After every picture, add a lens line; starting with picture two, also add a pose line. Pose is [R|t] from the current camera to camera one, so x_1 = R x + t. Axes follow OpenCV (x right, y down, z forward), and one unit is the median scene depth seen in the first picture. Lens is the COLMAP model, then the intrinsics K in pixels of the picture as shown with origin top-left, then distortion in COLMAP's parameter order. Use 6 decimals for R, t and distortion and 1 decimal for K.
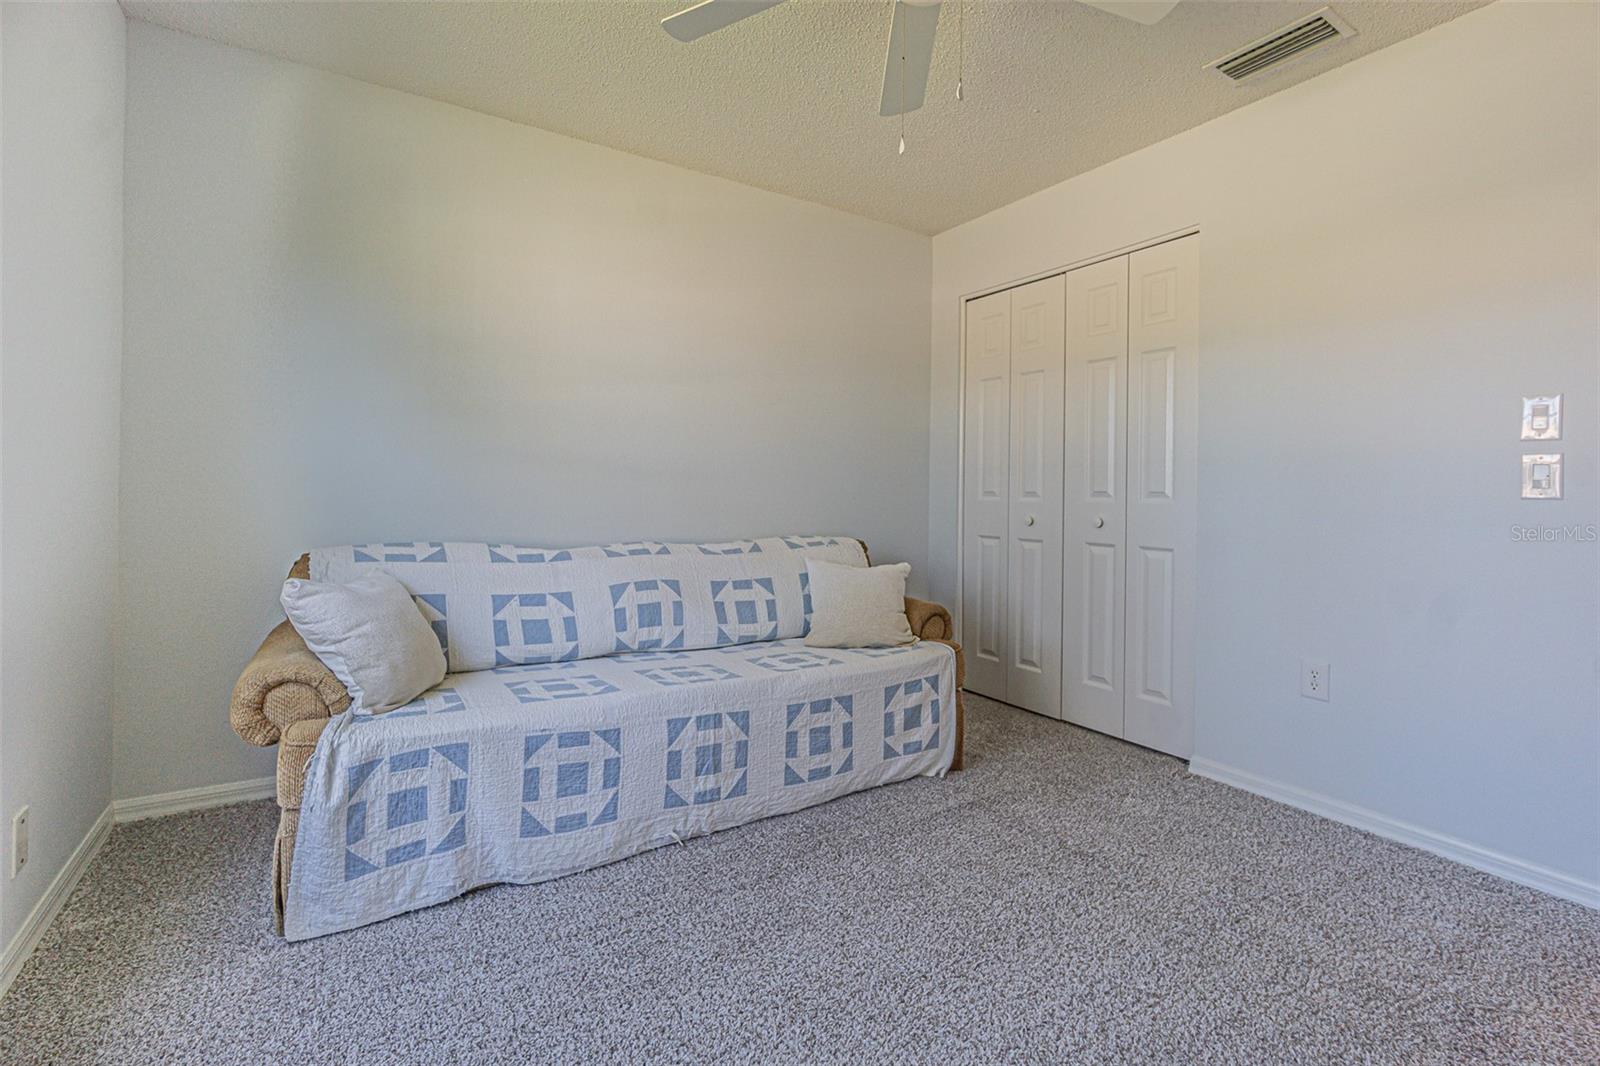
lens RADIAL K [[699.4, 0, 783.9], [0, 699.4, 493.9], [0, 0, 1]] dist [-0.004518, -0.000591]
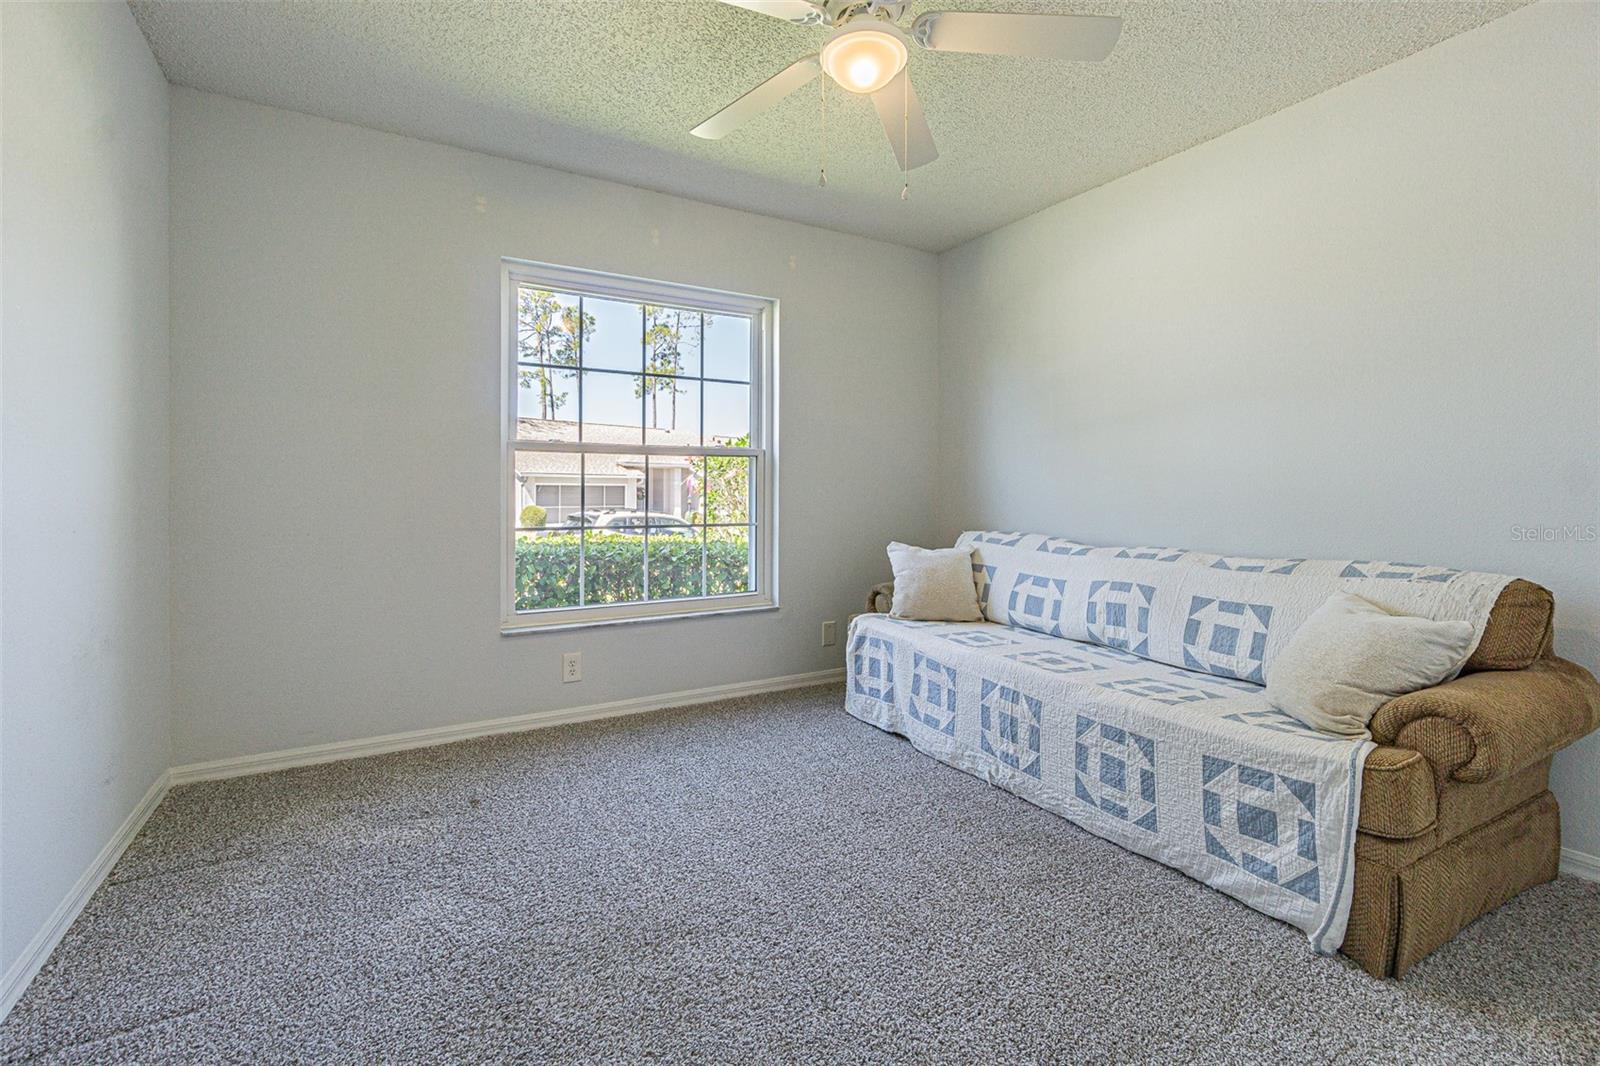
lens RADIAL K [[699.4, 0, 799.7], [0, 699.4, 521.4], [0, 0, 1]] dist [-0.004518, -0.000591]
pose [[-0.006778, 0.033310, -0.999422, 0.942131], [-0.010814, 0.999384, 0.033382, 0.006961], [0.999919, 0.011034, -0.006413, 0.604275]]
